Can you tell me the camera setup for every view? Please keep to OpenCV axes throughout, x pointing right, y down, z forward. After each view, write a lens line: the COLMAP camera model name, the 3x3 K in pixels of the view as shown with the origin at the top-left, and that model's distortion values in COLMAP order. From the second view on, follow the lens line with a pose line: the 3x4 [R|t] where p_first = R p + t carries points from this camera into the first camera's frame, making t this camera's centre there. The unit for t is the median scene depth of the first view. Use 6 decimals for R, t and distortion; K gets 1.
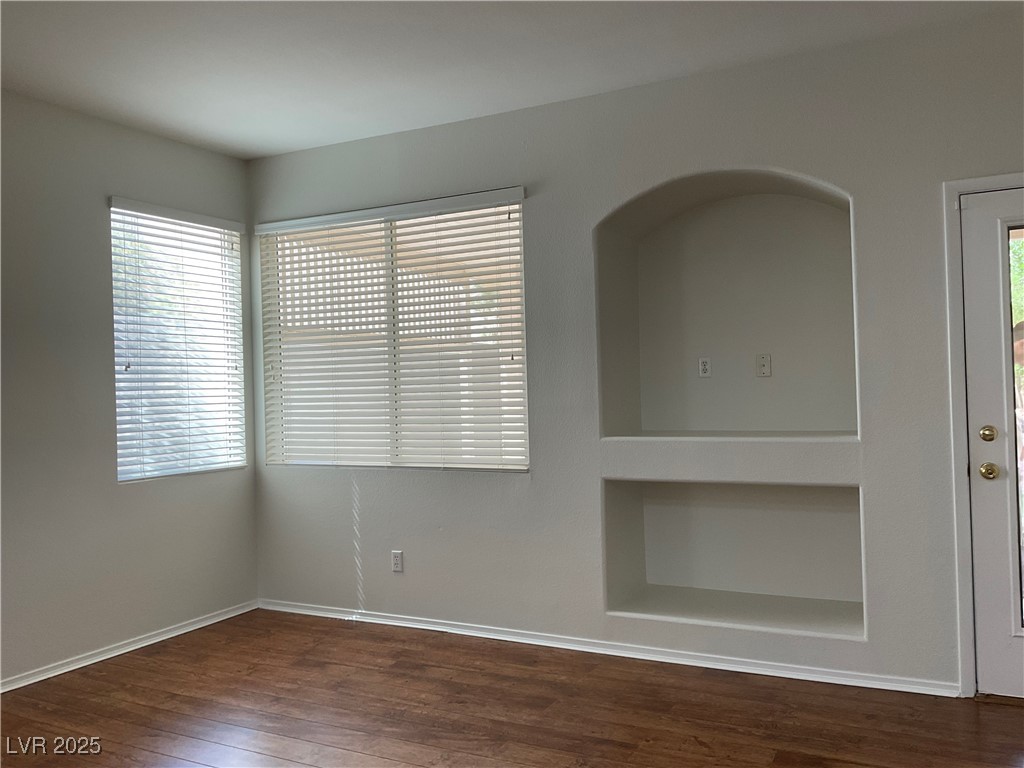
lens RADIAL K [[848.7, 0, 512.0], [0, 848.7, 384.0], [0, 0, 1]] dist [0.084017, -0.172743]
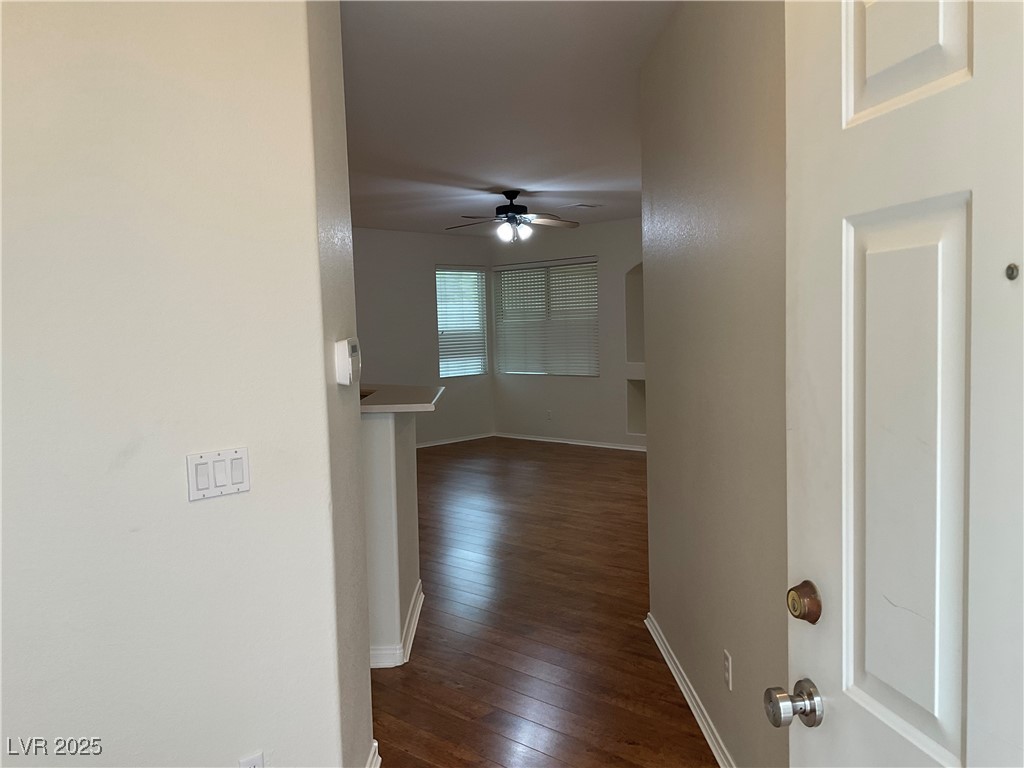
lens RADIAL K [[848.7, 0, 512.0], [0, 848.7, 384.0], [0, 0, 1]] dist [0.084017, -0.172743]
pose [[0.958781, 0.014740, -0.283763, 0.453980], [0.013152, 0.995281, 0.096140, -0.106661], [0.283842, -0.095909, 0.954063, -1.330369]]
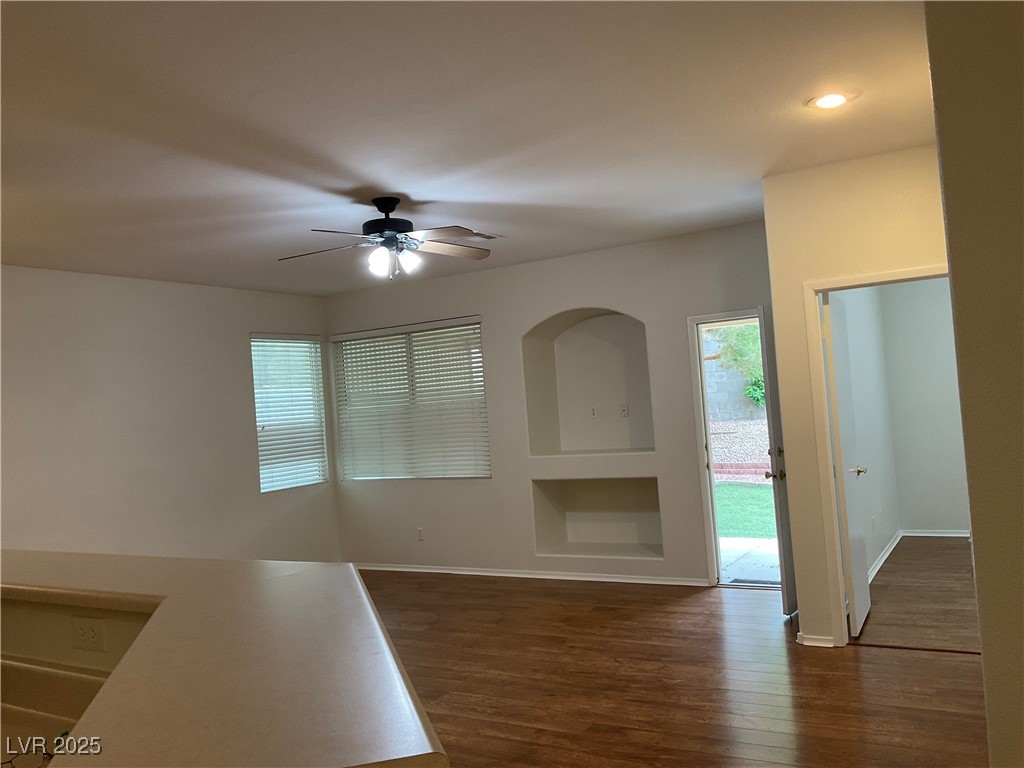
lens RADIAL K [[848.7, 0, 512.0], [0, 848.7, 384.0], [0, 0, 1]] dist [0.084017, -0.172743]
pose [[0.997033, -0.050065, -0.058466, 0.169018], [0.050133, 0.998743, -0.000315, -0.084322], [0.058408, -0.002617, 0.998289, -0.726139]]
